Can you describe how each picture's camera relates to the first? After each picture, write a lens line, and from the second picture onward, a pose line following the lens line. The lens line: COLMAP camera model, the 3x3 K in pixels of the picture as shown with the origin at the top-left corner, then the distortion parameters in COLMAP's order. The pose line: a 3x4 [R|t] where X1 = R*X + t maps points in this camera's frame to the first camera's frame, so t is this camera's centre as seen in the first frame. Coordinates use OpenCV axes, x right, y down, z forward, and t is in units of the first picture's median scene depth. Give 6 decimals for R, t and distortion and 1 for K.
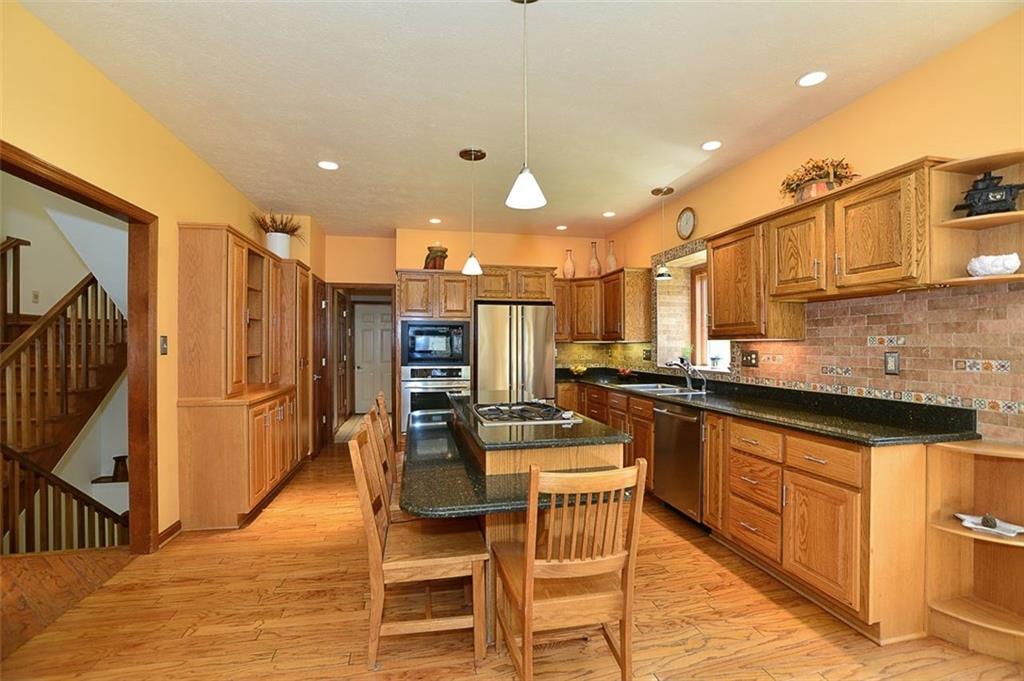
lens RADIAL K [[446.1, 0, 507.4], [0, 446.1, 343.7], [0, 0, 1]] dist [-0.073176, 0.026676]
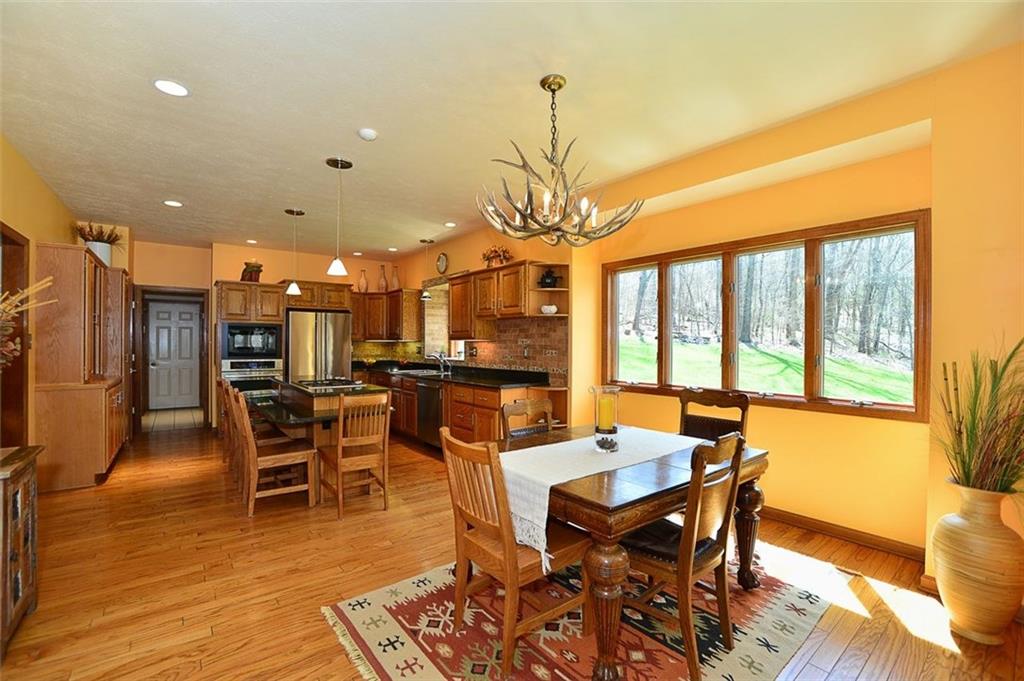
lens RADIAL K [[446.1, 0, 507.4], [0, 446.1, 343.7], [0, 0, 1]] dist [-0.073176, 0.026676]
pose [[0.902323, 0.004393, 0.431038, -0.053663], [-0.005618, 0.999983, 0.001570, 0.000460], [-0.431024, -0.003838, 0.902332, -0.504100]]
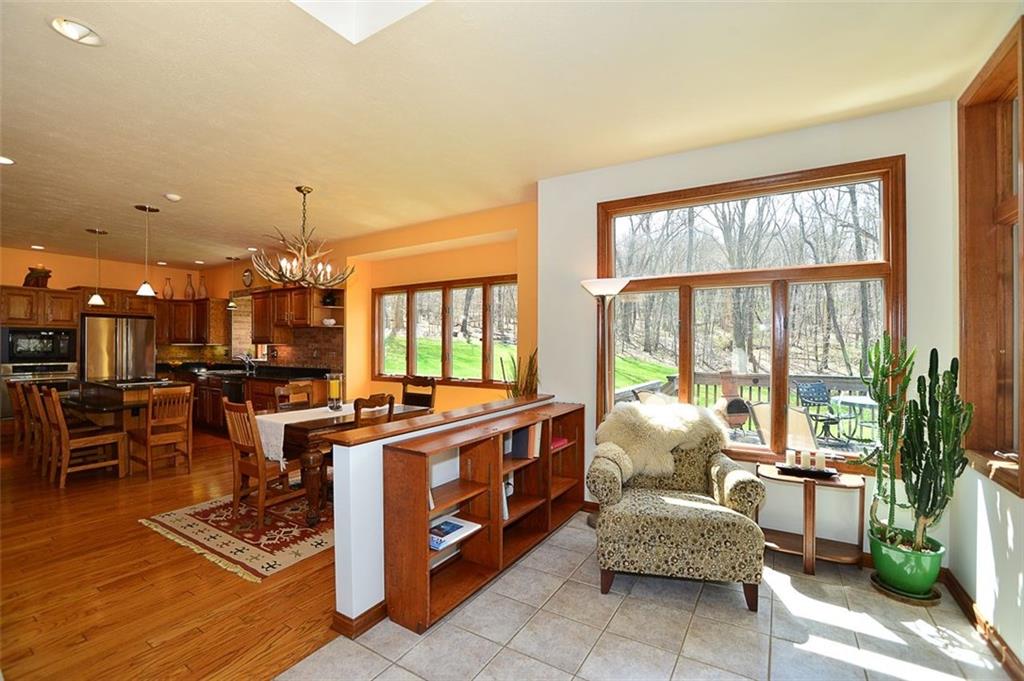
lens RADIAL K [[446.1, 0, 507.4], [0, 446.1, 343.7], [0, 0, 1]] dist [-0.073176, 0.026676]
pose [[0.696169, 0.004031, 0.717866, -0.124915], [-0.003270, 0.999992, -0.002445, -0.008921], [-0.717870, -0.000645, 0.696177, -0.997593]]
